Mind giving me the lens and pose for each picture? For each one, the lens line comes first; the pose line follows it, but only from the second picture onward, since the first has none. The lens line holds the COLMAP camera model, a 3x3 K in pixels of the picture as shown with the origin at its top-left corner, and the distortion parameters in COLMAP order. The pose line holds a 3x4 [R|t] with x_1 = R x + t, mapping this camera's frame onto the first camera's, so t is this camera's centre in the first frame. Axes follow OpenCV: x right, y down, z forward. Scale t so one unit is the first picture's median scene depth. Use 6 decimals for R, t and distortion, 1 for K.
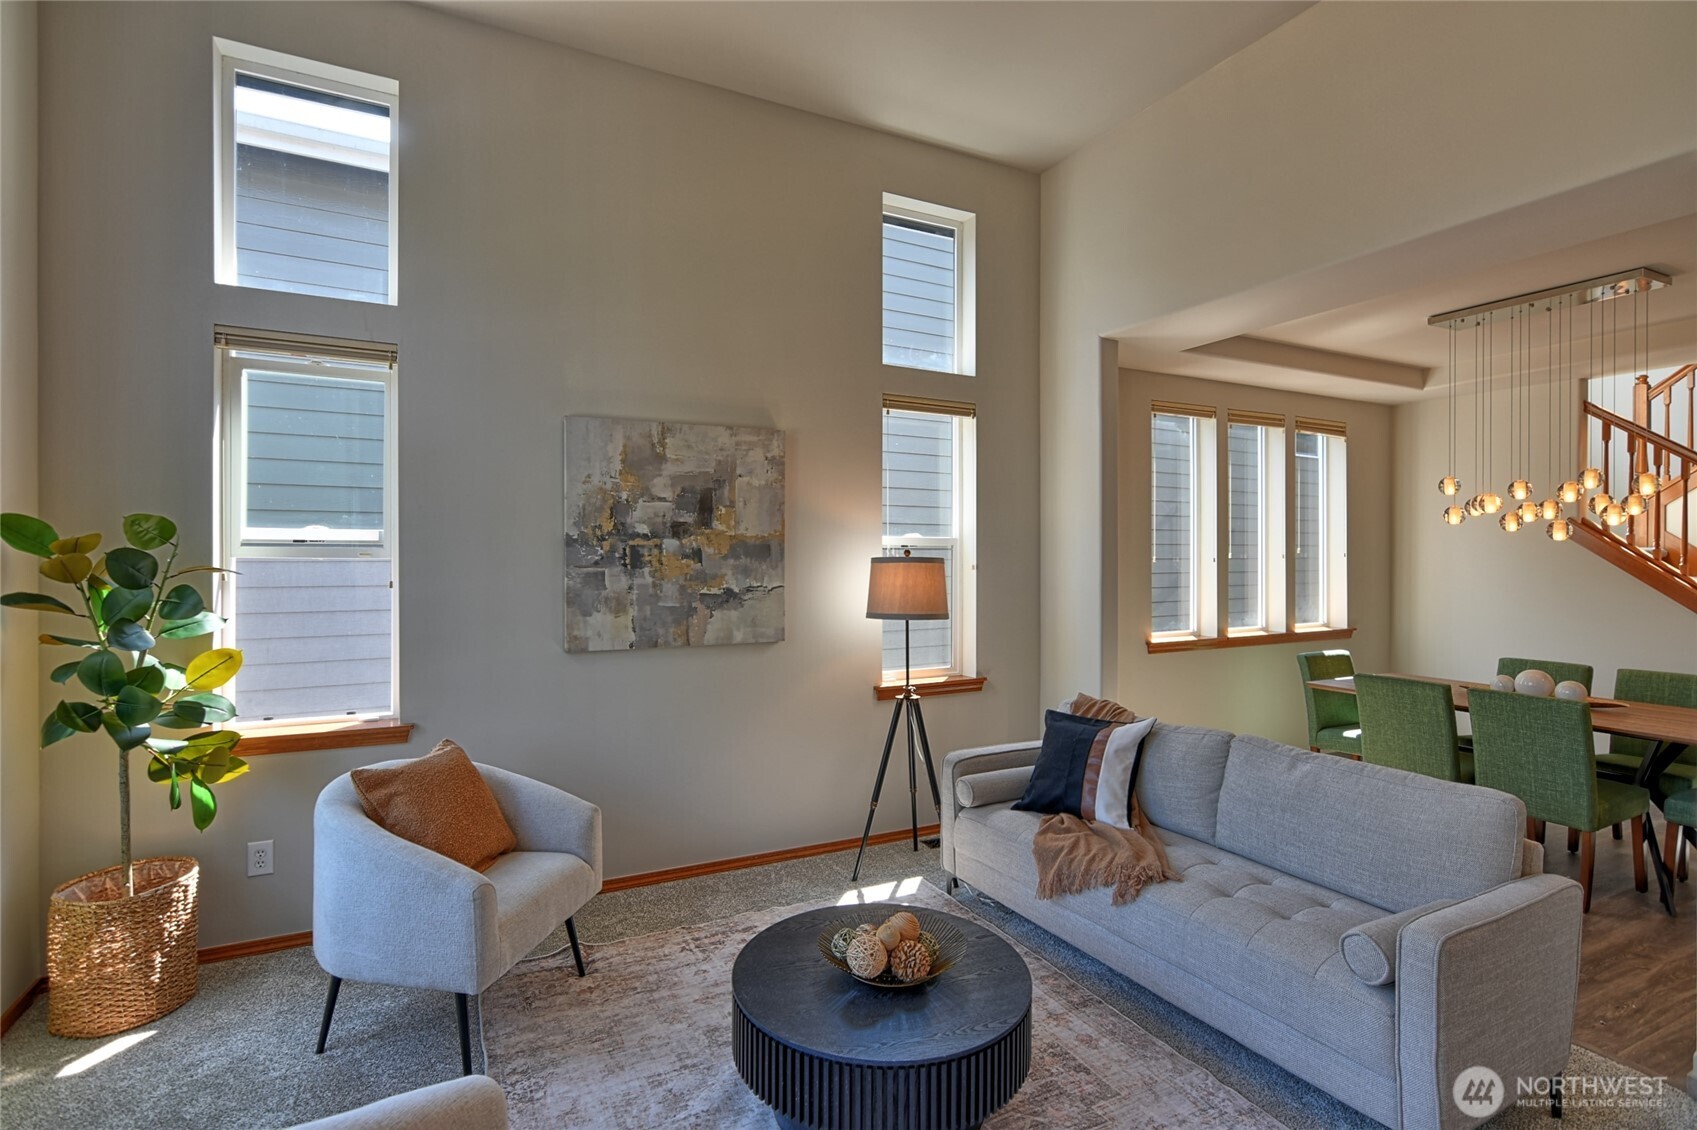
lens RADIAL K [[822.2, 0, 844.2], [0, 822.2, 558.6], [0, 0, 1]] dist [0.003178, 0.000773]
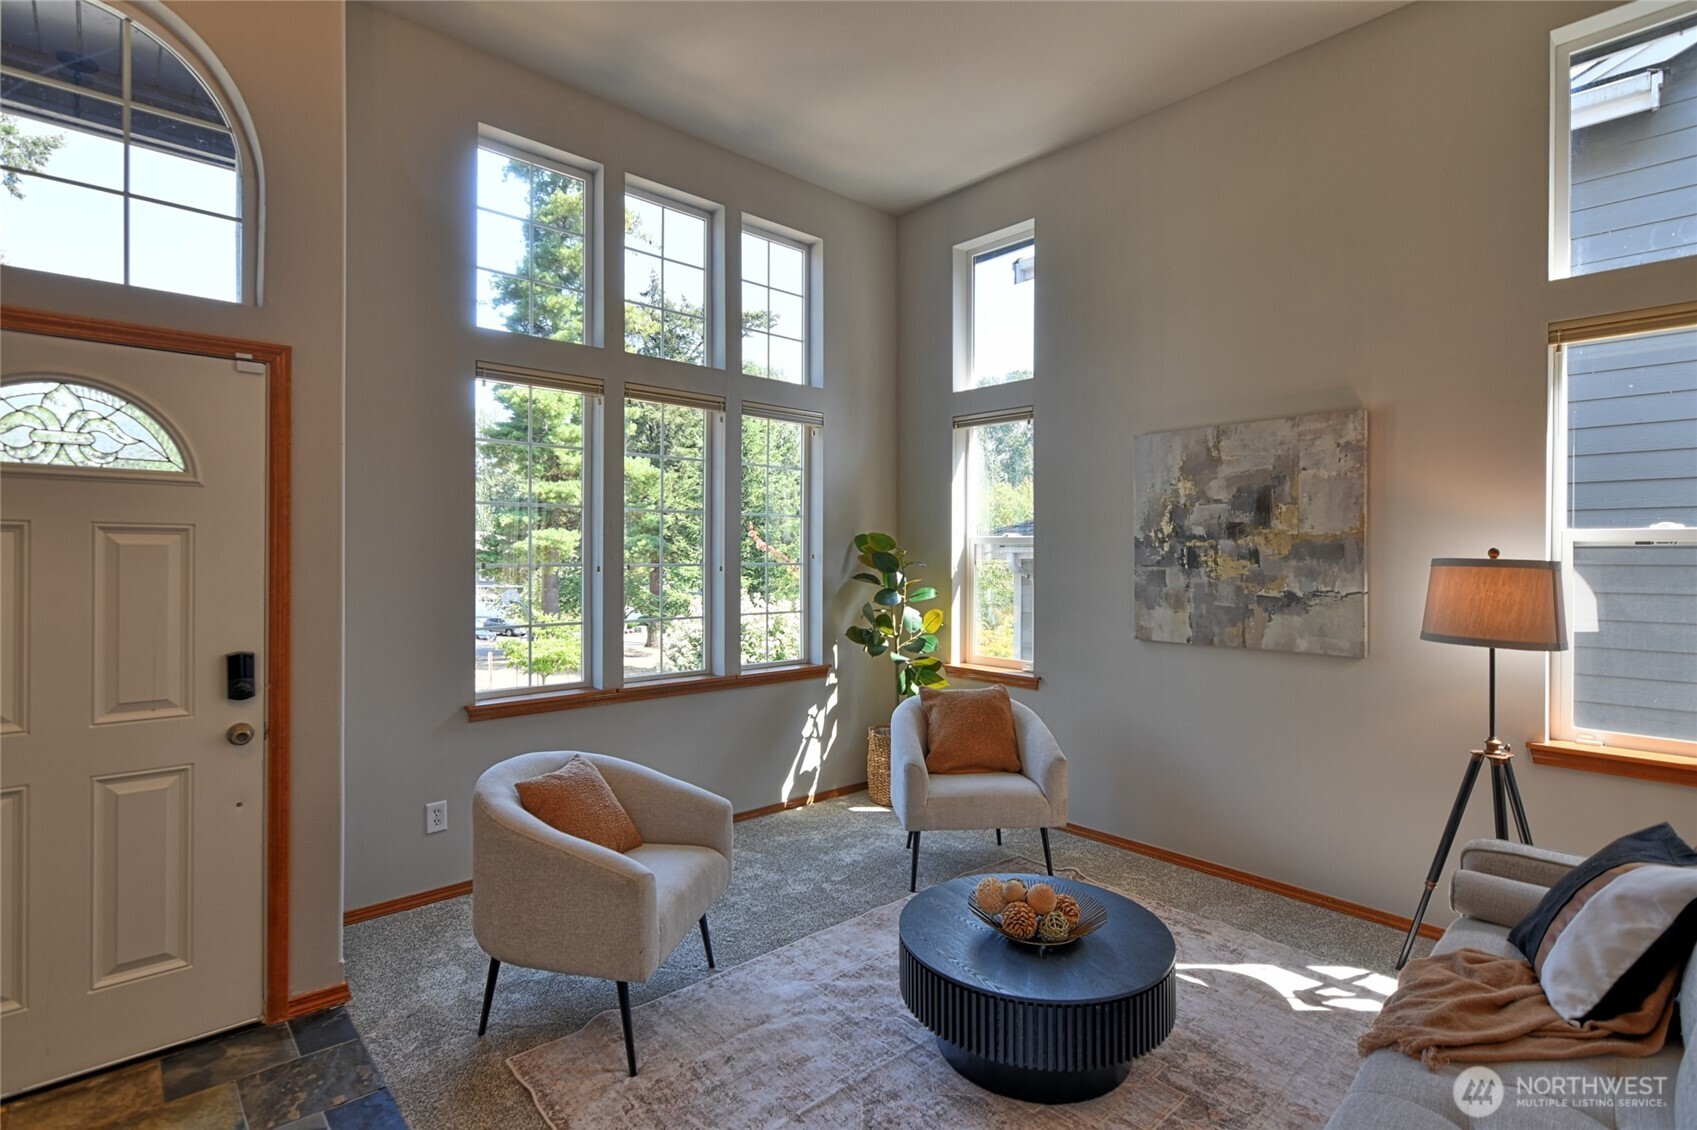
lens RADIAL K [[822.2, 0, 850.6], [0, 822.2, 554.3], [0, 0, 1]] dist [0.003178, 0.000773]
pose [[0.273453, 0.000849, -0.961885, 0.631644], [-0.007060, 0.999974, -0.001125, -0.001503], [0.961860, 0.007099, 0.273452, 0.276897]]
